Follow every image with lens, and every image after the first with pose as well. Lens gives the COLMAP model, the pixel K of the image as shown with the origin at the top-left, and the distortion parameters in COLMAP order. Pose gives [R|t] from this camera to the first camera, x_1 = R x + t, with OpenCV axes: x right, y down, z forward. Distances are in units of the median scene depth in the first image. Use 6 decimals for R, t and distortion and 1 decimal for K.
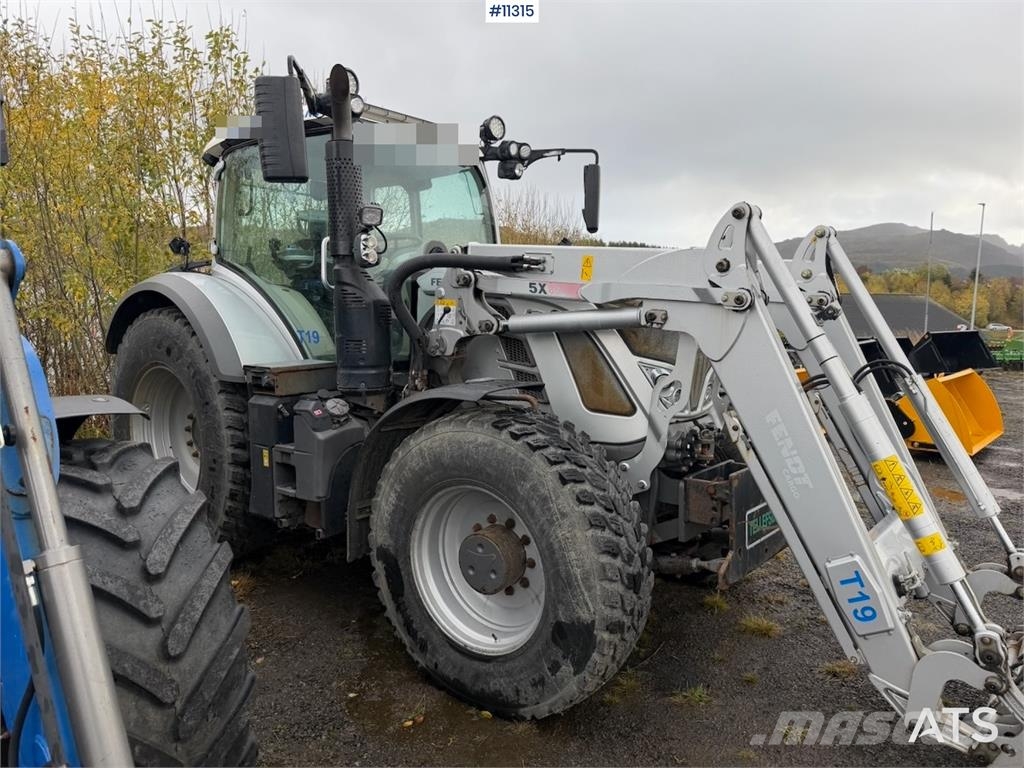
lens RADIAL K [[716.6, 0, 503.9], [0, 716.6, 387.6], [0, 0, 1]] dist [0.131208, -0.199412]
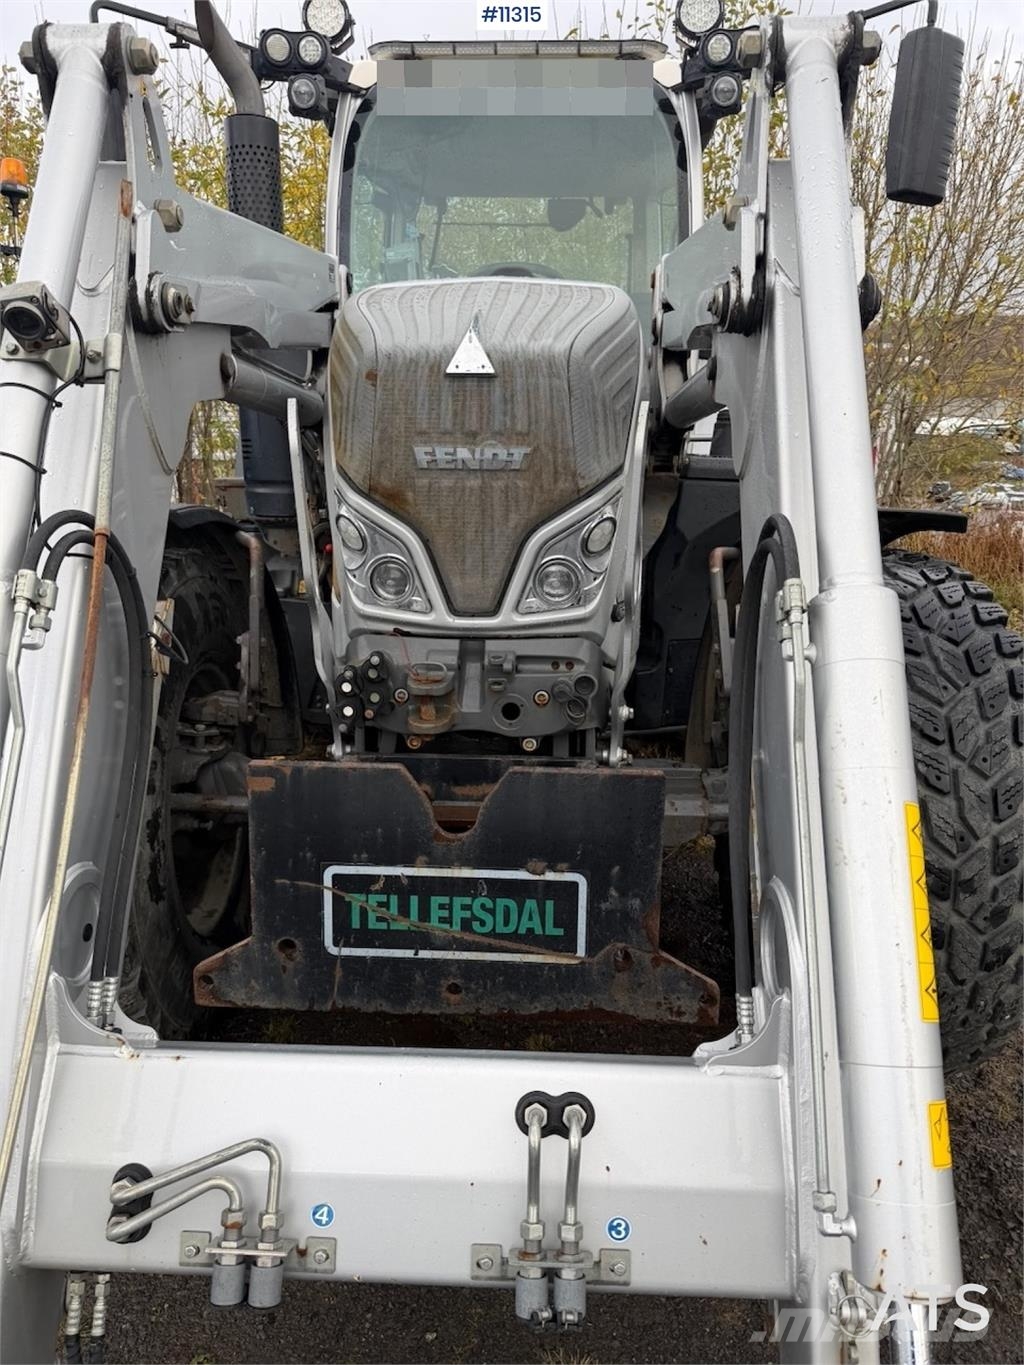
lens RADIAL K [[964.6, 0, 499.5], [0, 964.6, 679.2], [0, 0, 1]] dist [0.012351, -0.000544]
pose [[0.600631, 0.196888, -0.774905, 0.737273], [-0.090622, 0.979724, 0.178687, -0.032900], [0.794374, -0.037102, 0.606295, 0.708020]]
